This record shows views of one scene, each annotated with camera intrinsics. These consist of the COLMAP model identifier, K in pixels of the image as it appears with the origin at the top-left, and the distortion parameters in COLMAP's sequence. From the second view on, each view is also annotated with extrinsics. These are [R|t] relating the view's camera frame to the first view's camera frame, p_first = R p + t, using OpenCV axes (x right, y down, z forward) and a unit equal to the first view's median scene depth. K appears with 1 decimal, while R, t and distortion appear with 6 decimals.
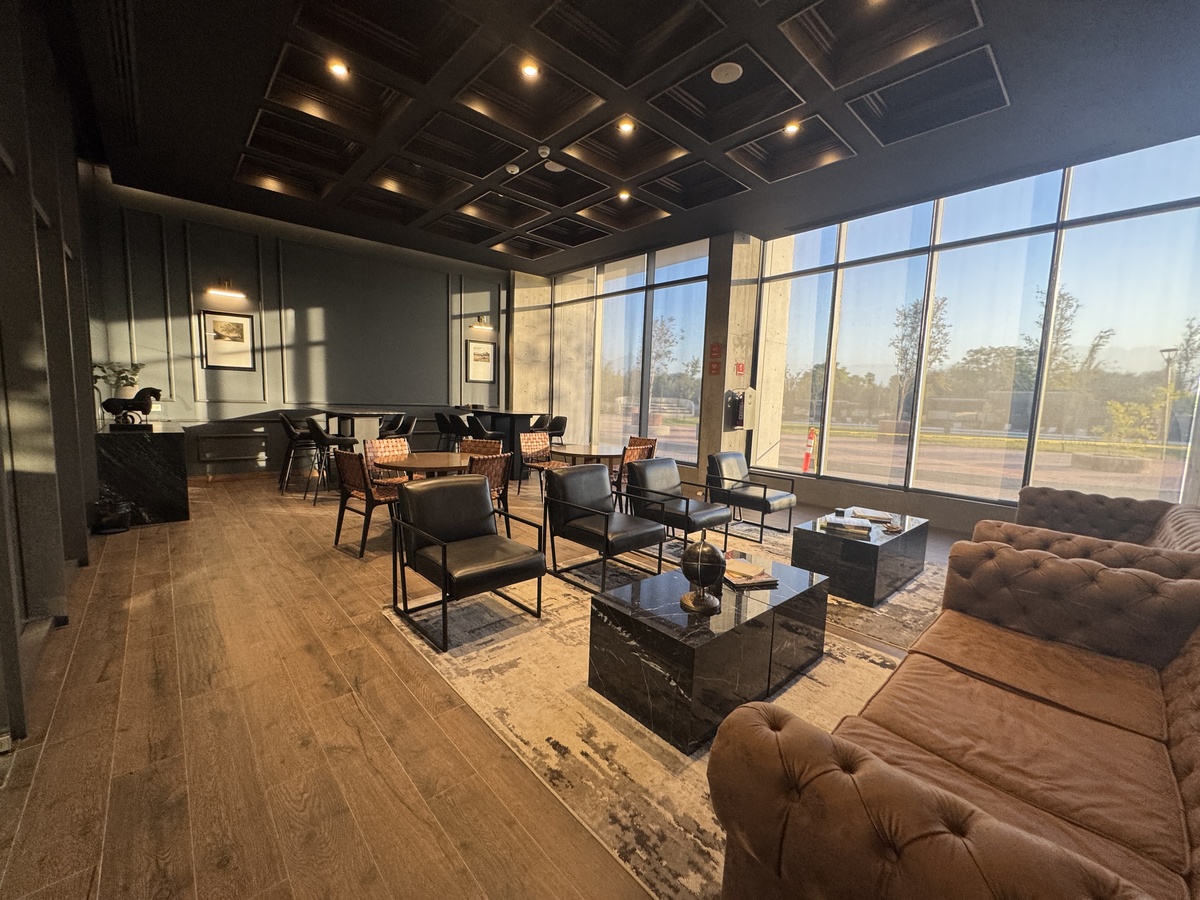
lens RADIAL K [[479.5, 0, 591.1], [0, 479.5, 446.9], [0, 0, 1]] dist [0.000711, -0.000200]
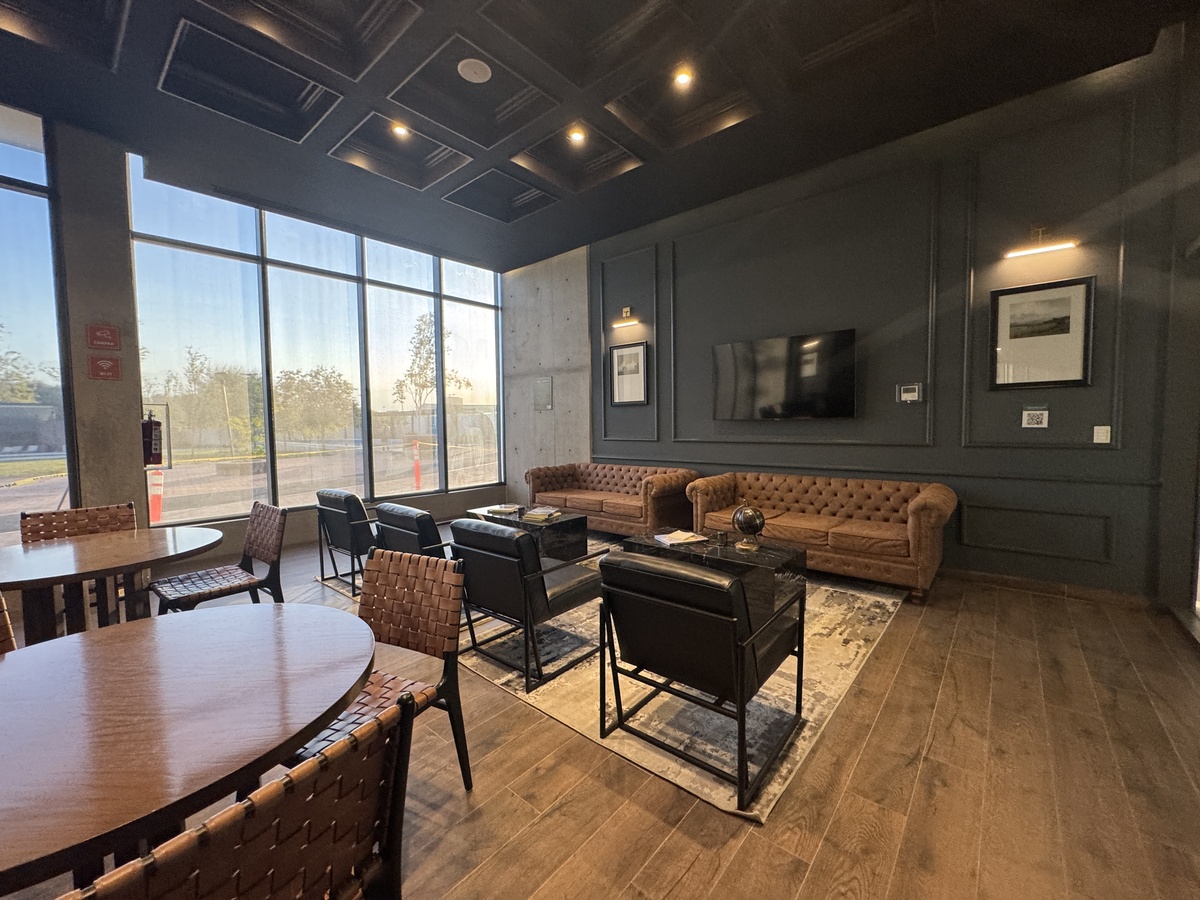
lens RADIAL K [[479.5, 0, 591.1], [0, 479.5, 454.7], [0, 0, 1]] dist [0.000711, -0.000200]
pose [[-0.123195, -0.097648, 0.987567, -1.072251], [0.108134, 0.987901, 0.111171, -0.185083], [-0.986474, 0.120485, -0.111146, 1.410396]]
